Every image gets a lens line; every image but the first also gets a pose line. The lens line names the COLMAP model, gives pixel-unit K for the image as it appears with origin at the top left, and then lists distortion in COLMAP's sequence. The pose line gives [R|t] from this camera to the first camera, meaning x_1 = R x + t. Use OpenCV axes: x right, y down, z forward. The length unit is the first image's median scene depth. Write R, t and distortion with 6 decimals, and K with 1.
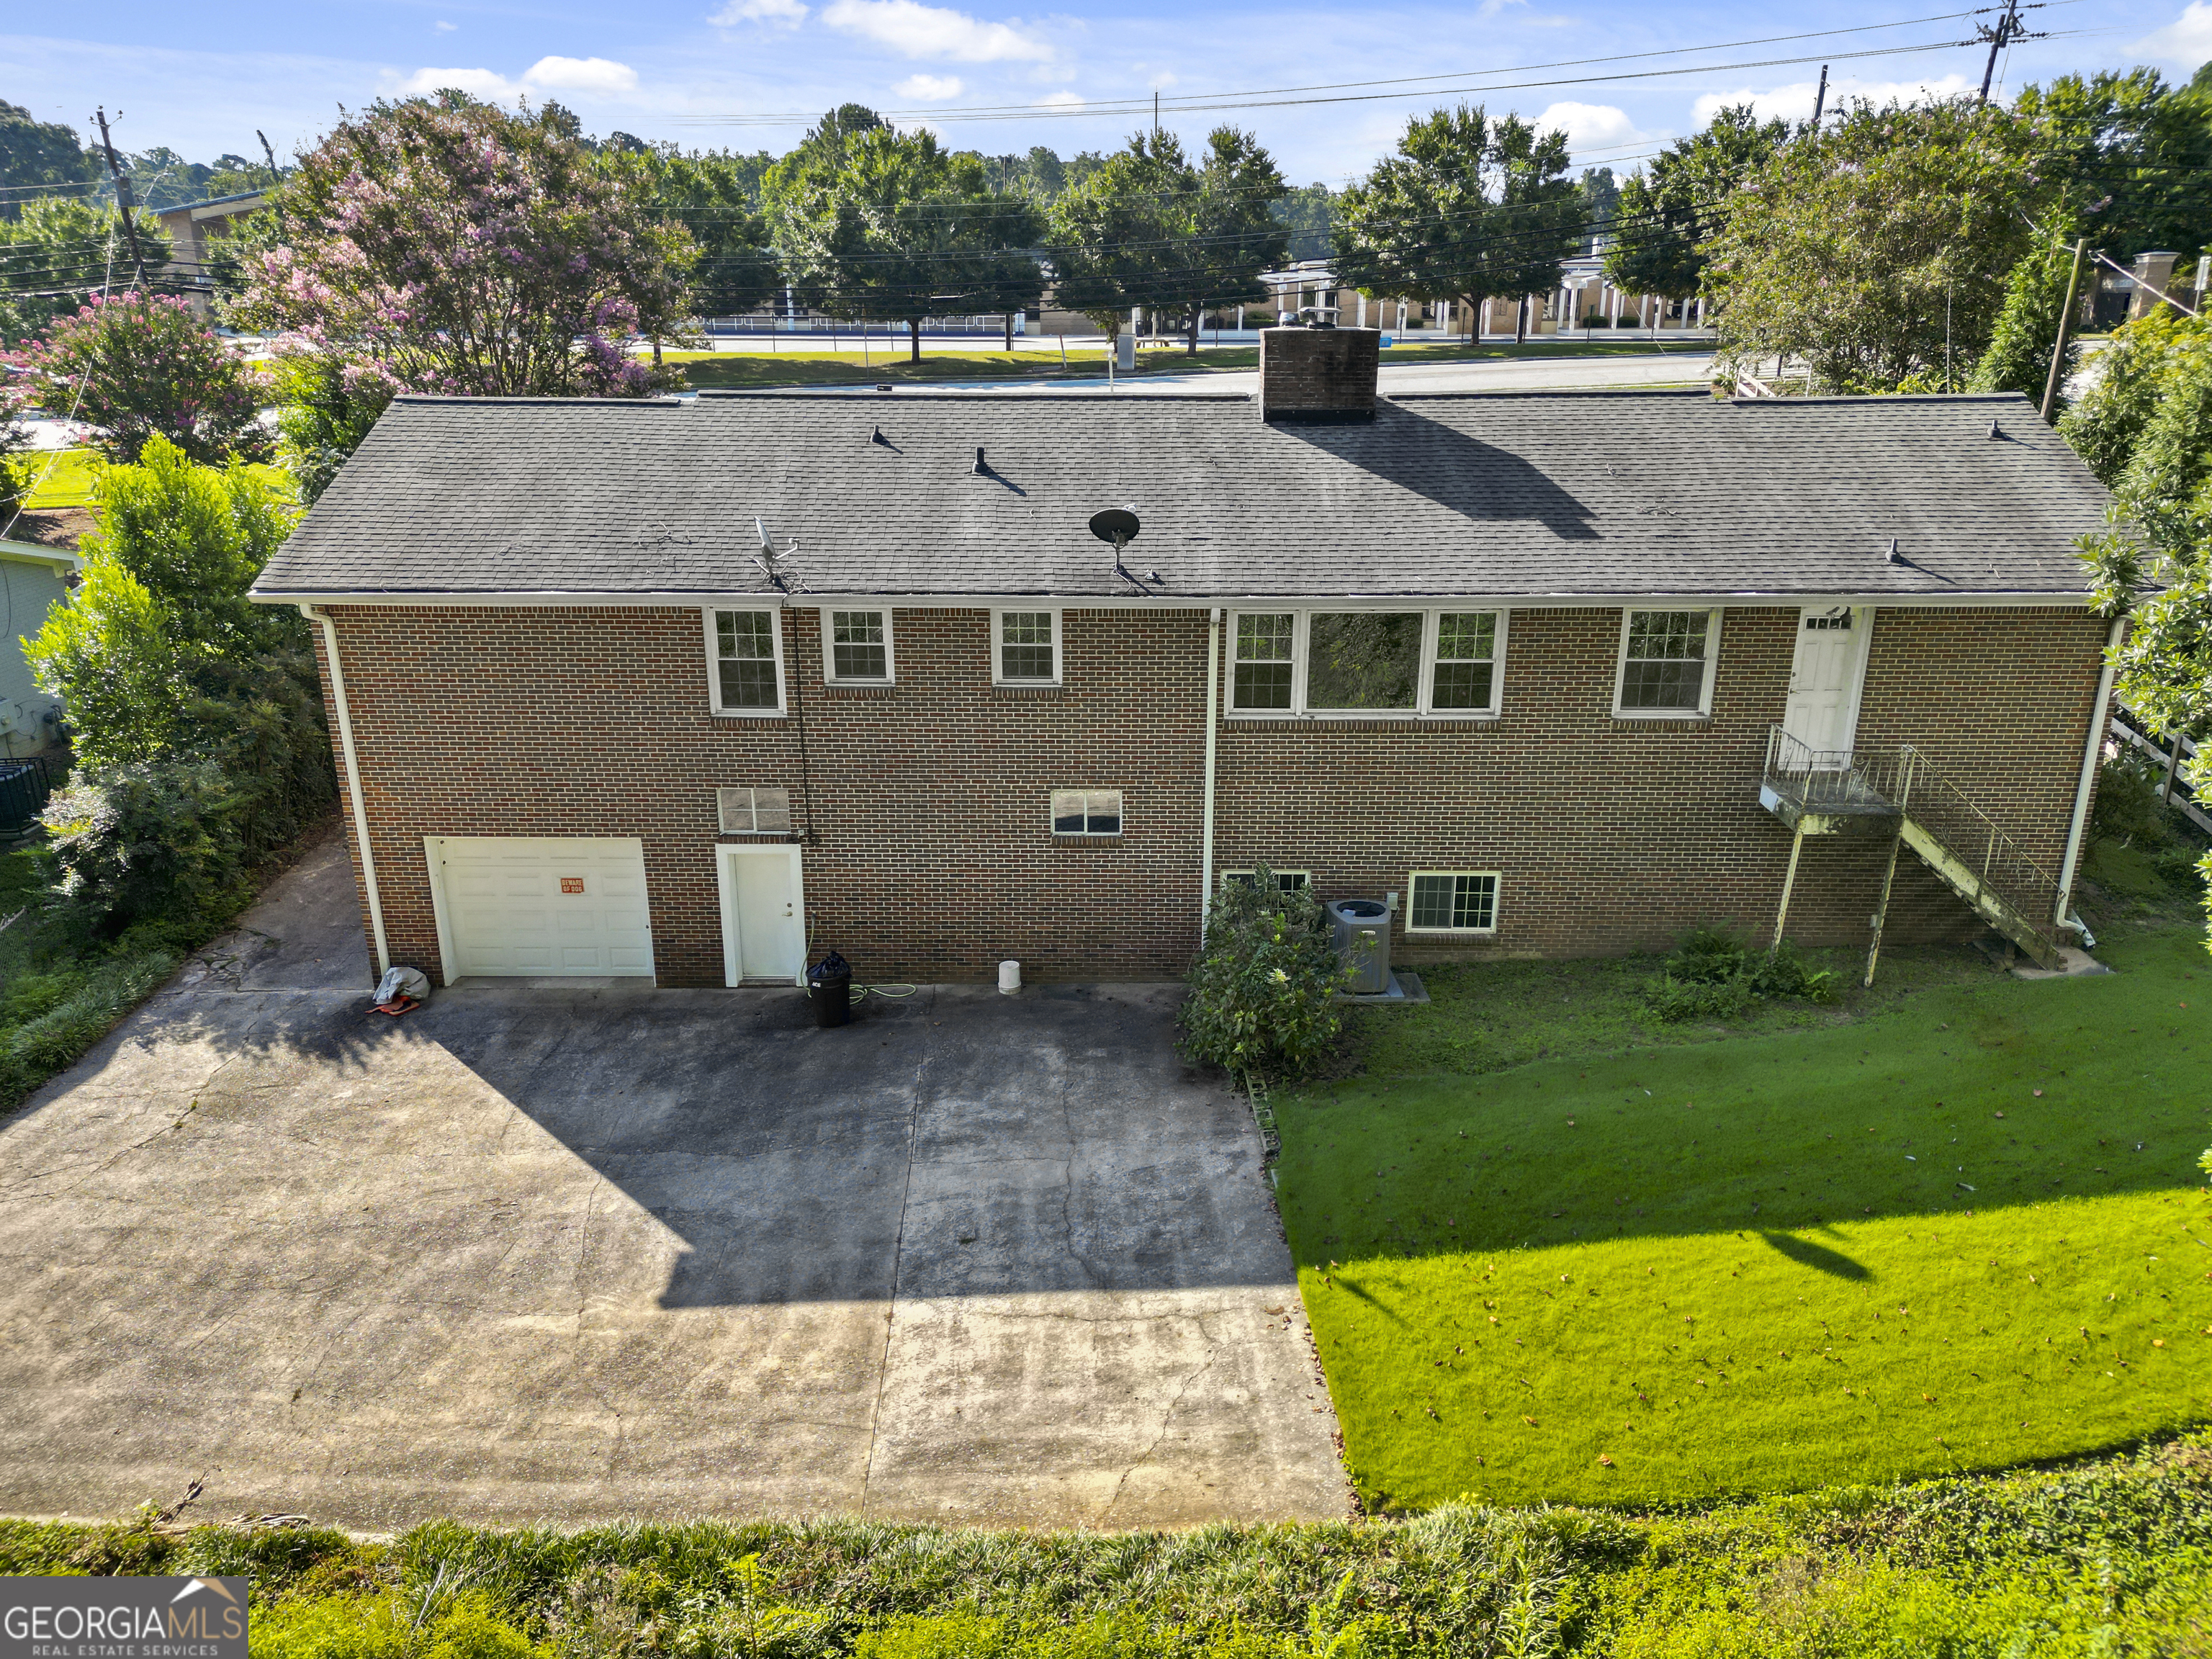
lens RADIAL K [[1550.7, 0, 1139.9], [0, 1550.7, 797.9], [0, 0, 1]] dist [0.057714, -0.048422]
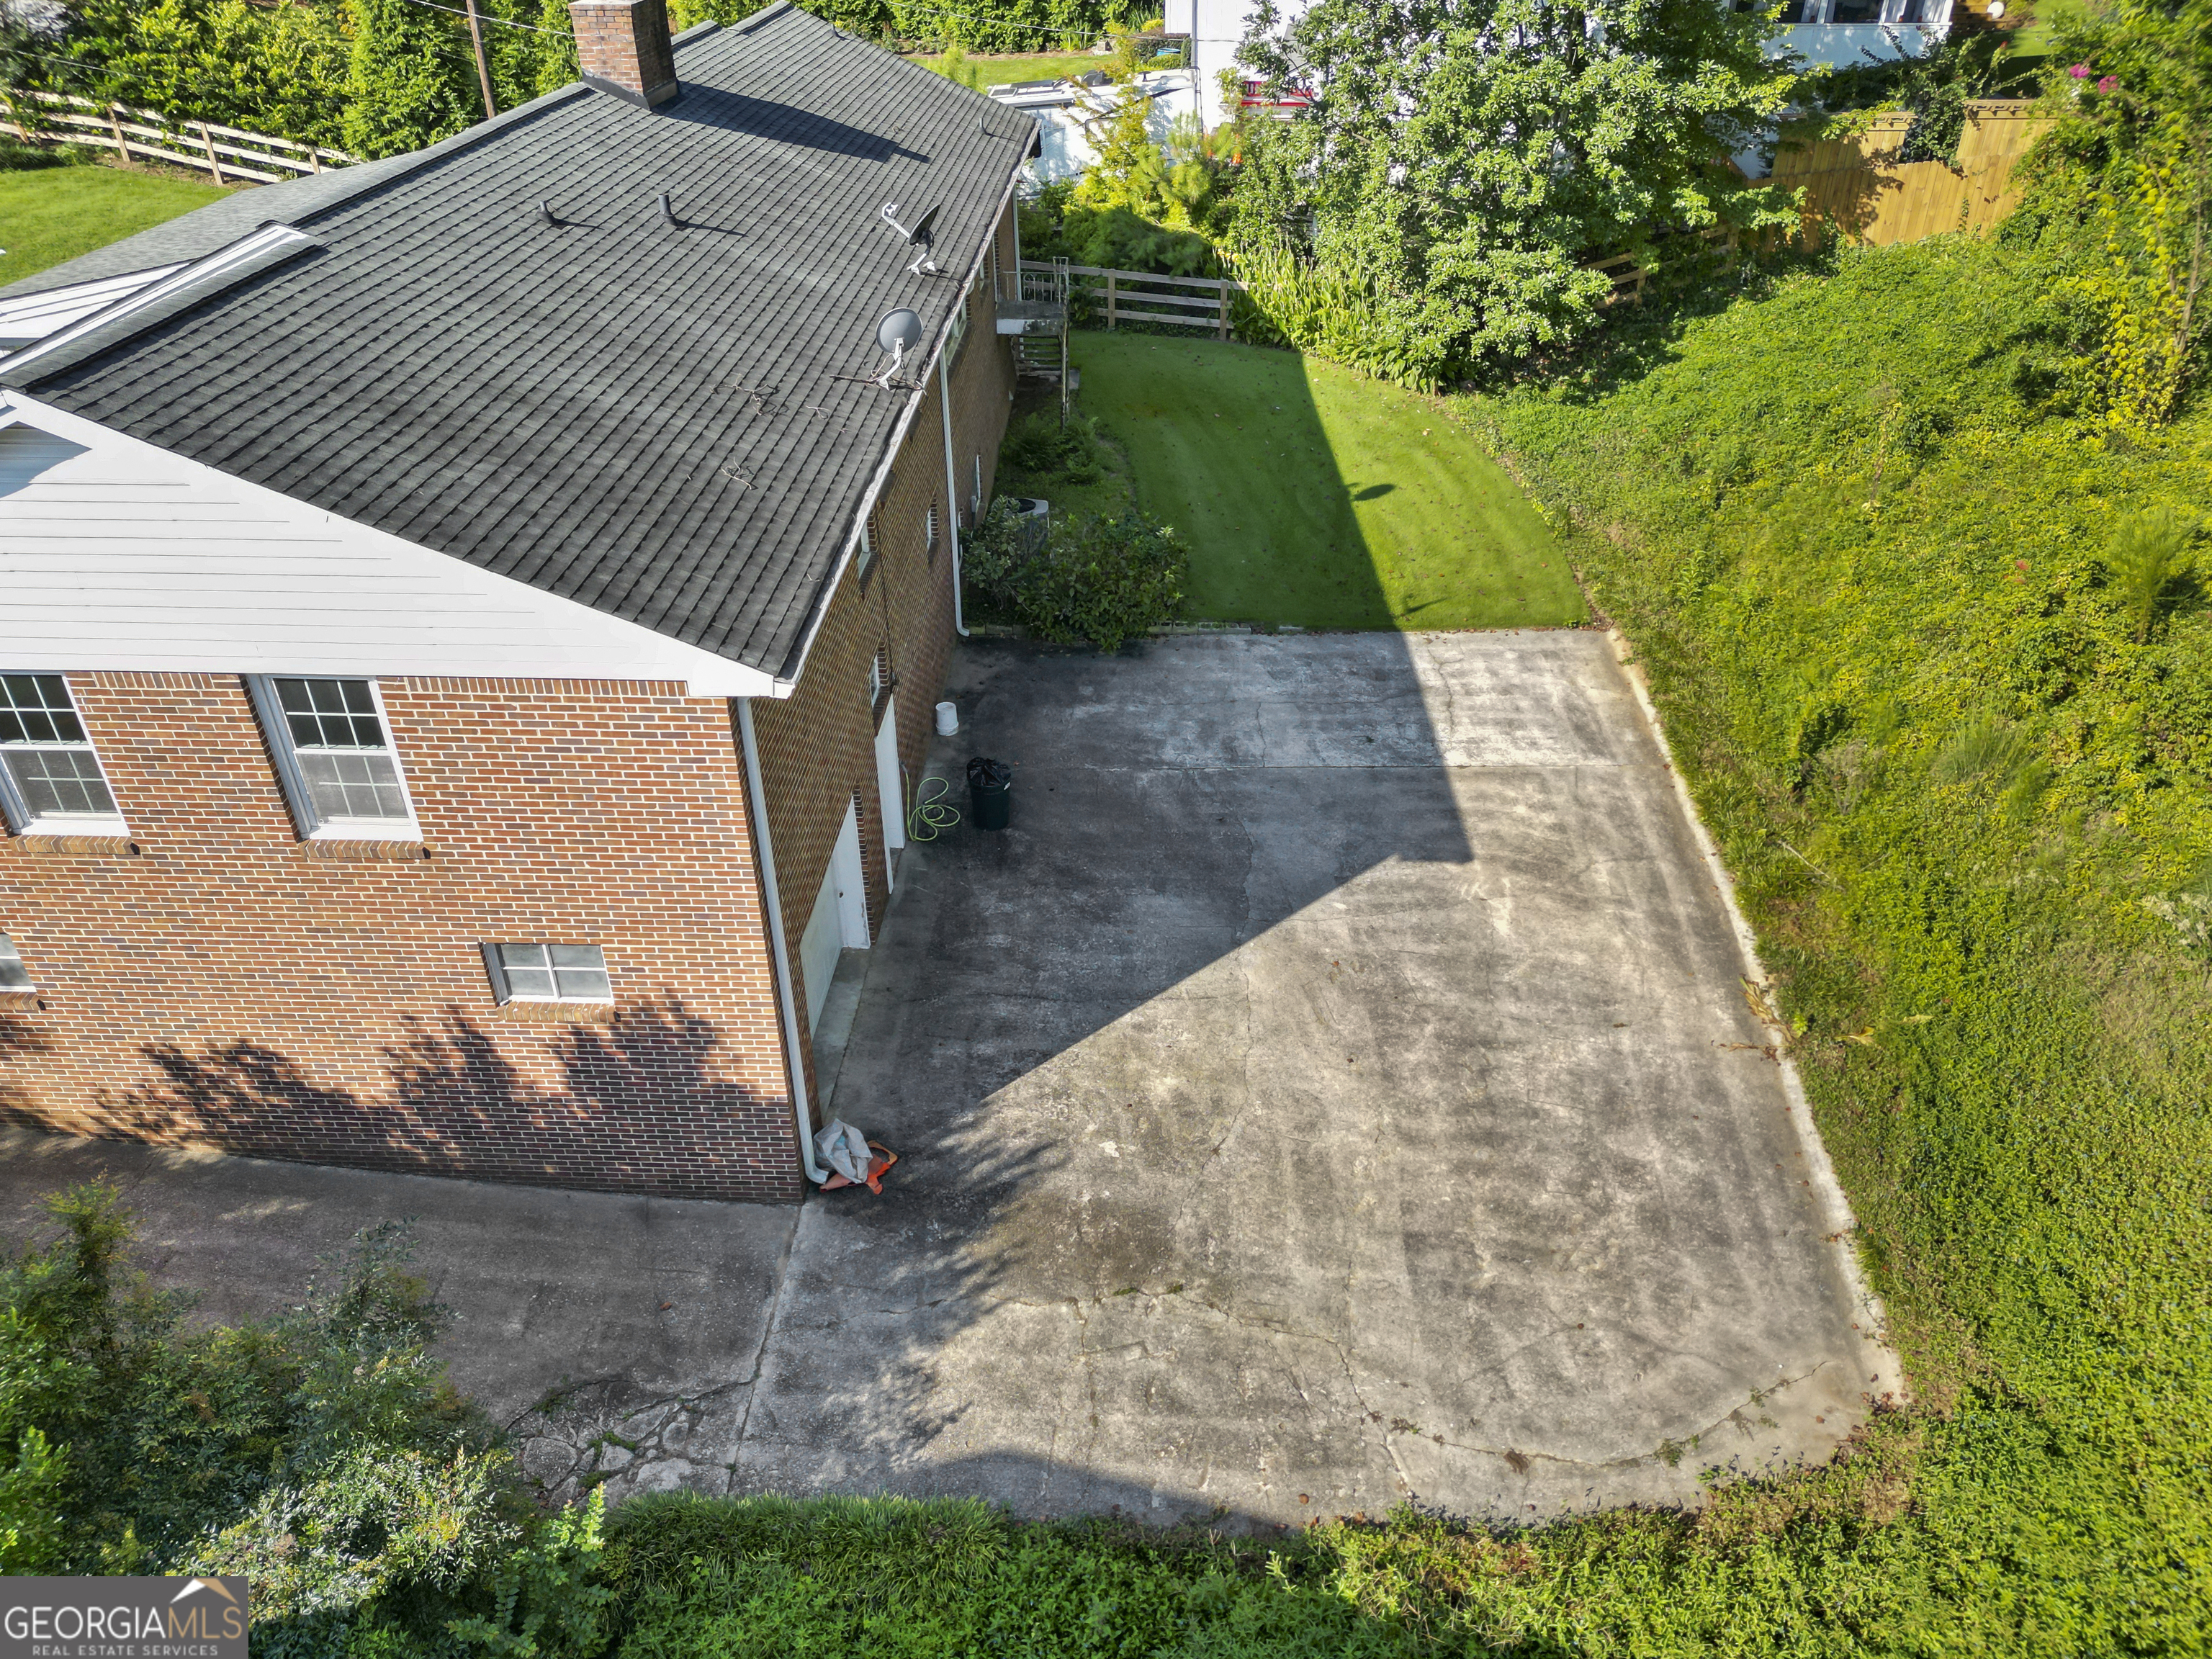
lens RADIAL K [[1550.7, 0, 1074.9], [0, 1550.7, 820.2], [0, 0, 1]] dist [0.057714, -0.048422]
pose [[0.055830, -0.542950, 0.837907, -1.212813], [0.315174, 0.805891, 0.501204, -0.392140], [-0.947390, 0.236104, 0.216117, 0.903038]]
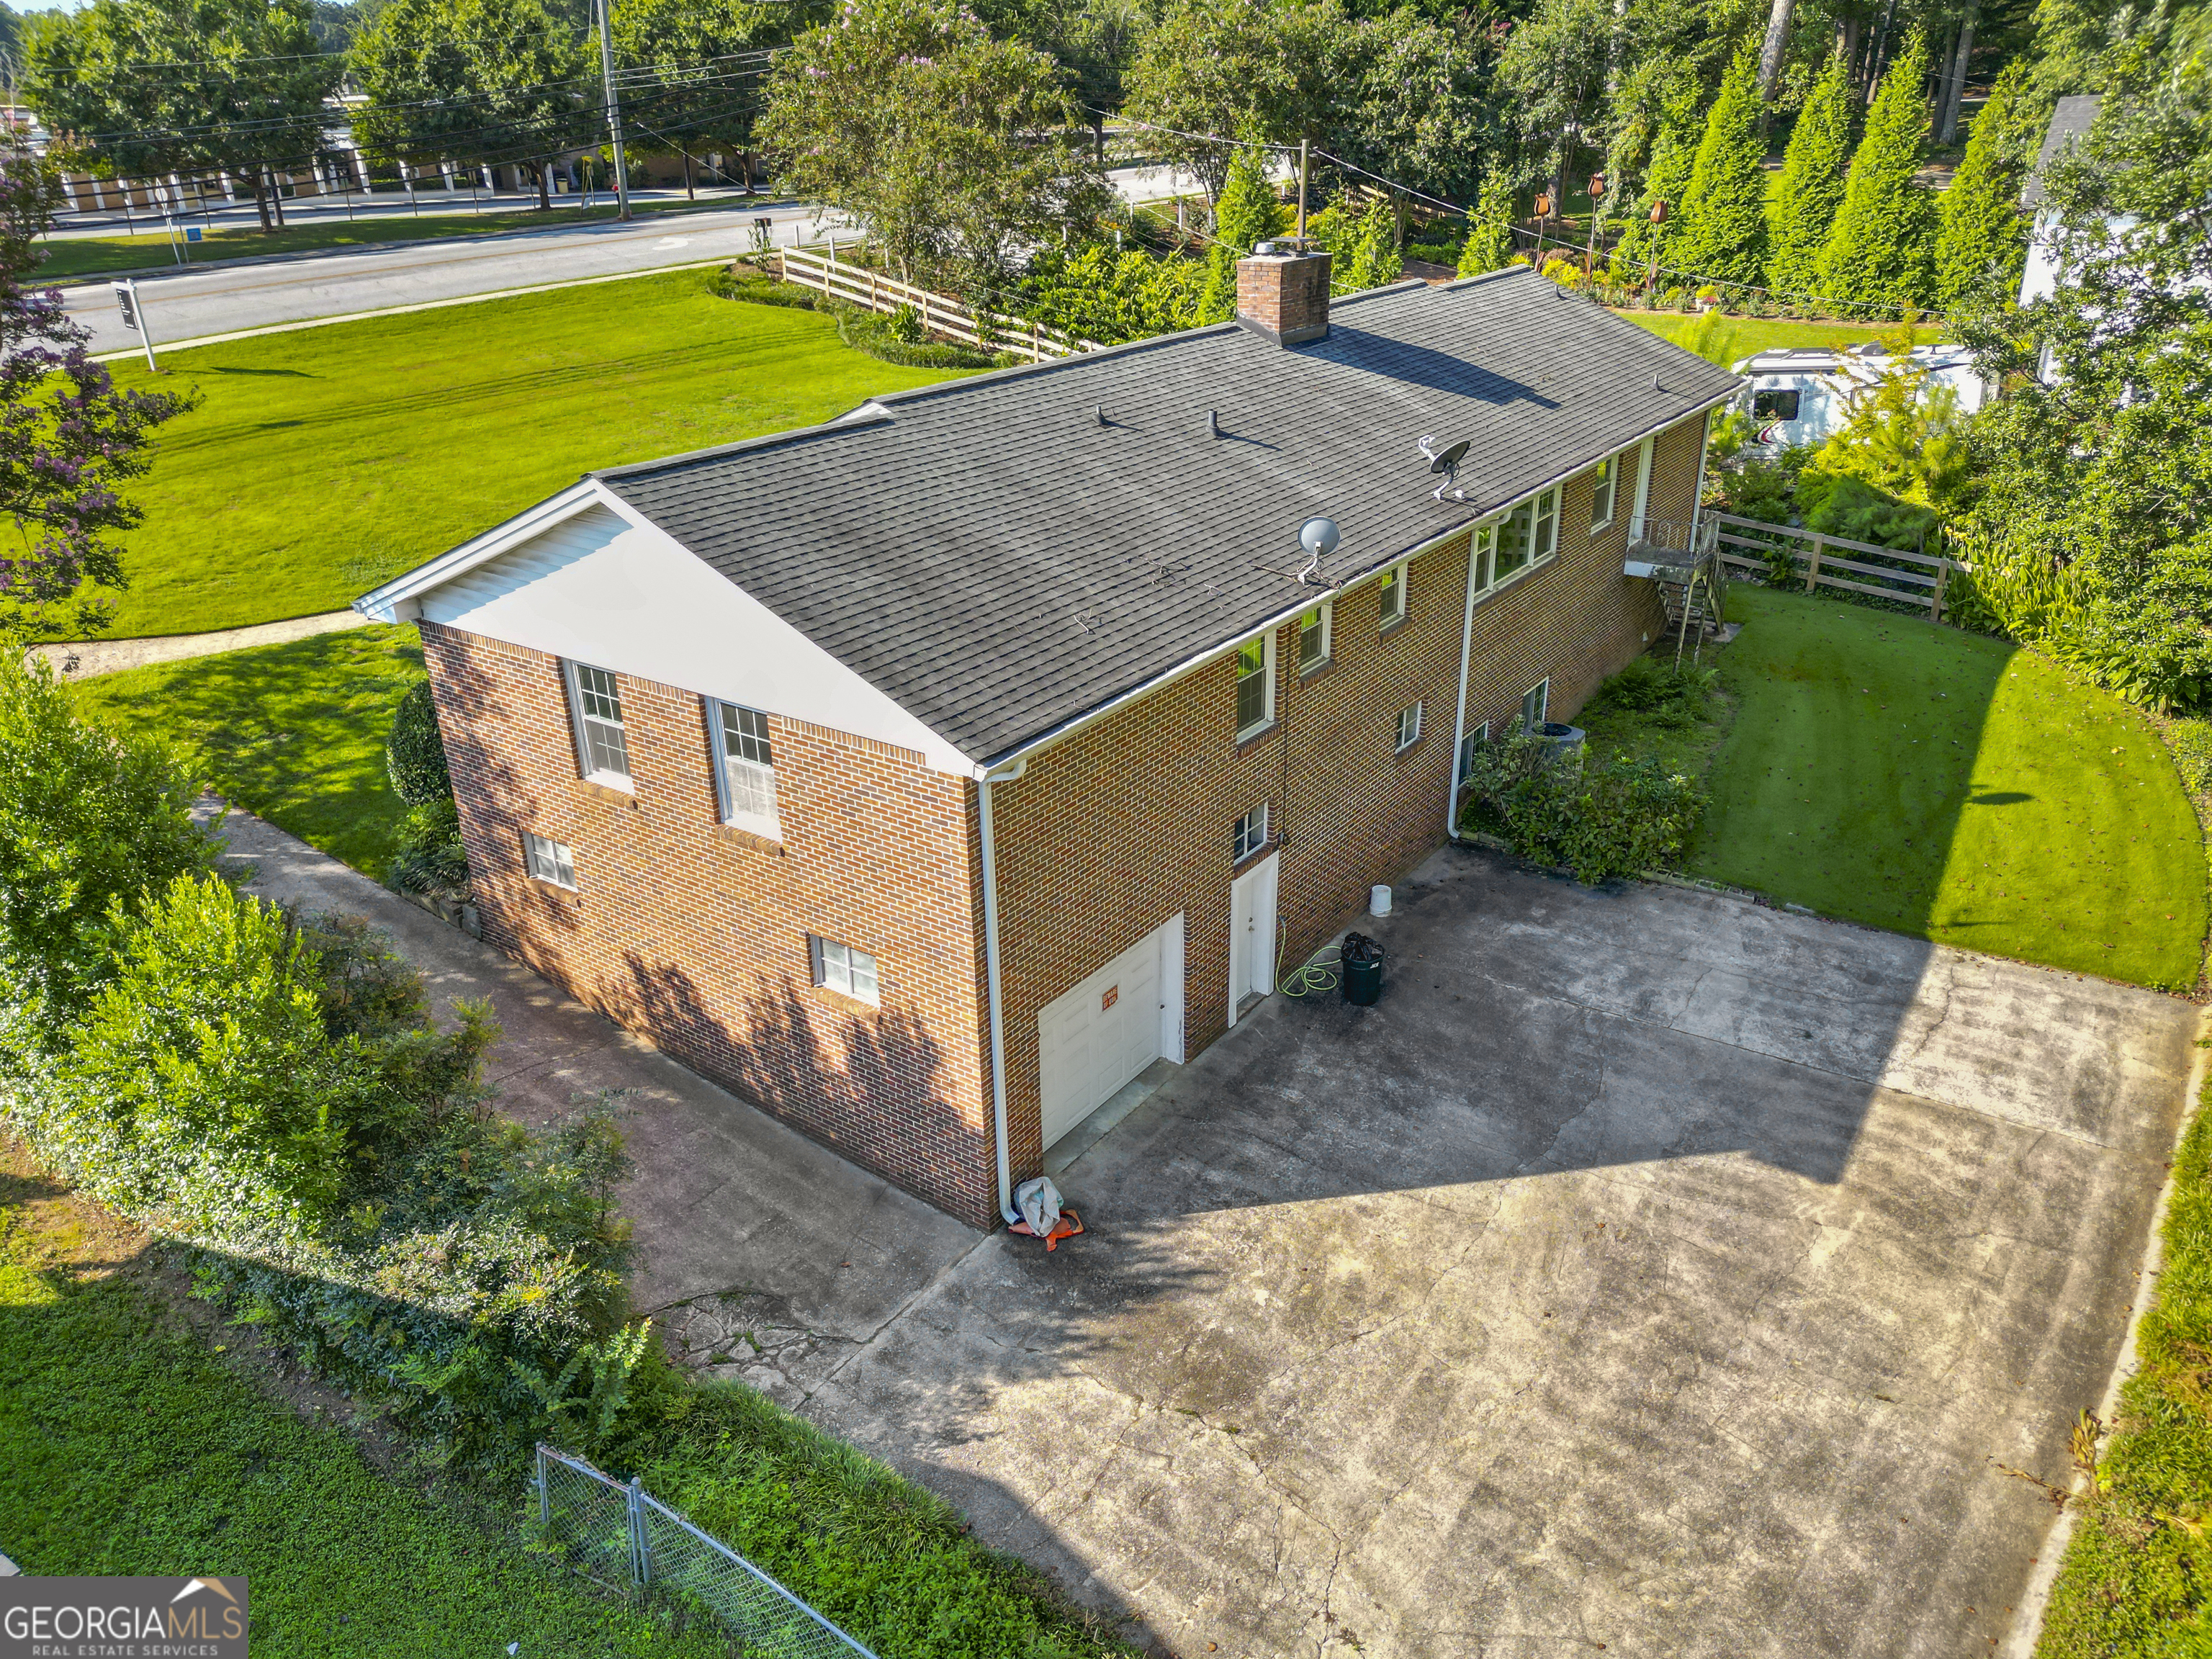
lens RADIAL K [[1550.7, 0, 1093.3], [0, 1550.7, 812.4], [0, 0, 1]] dist [0.057714, -0.048422]
pose [[0.585664, -0.345601, 0.733183, -1.210770], [0.270386, 0.936034, 0.225236, -0.295900], [-0.764126, 0.066329, 0.641648, 0.580699]]
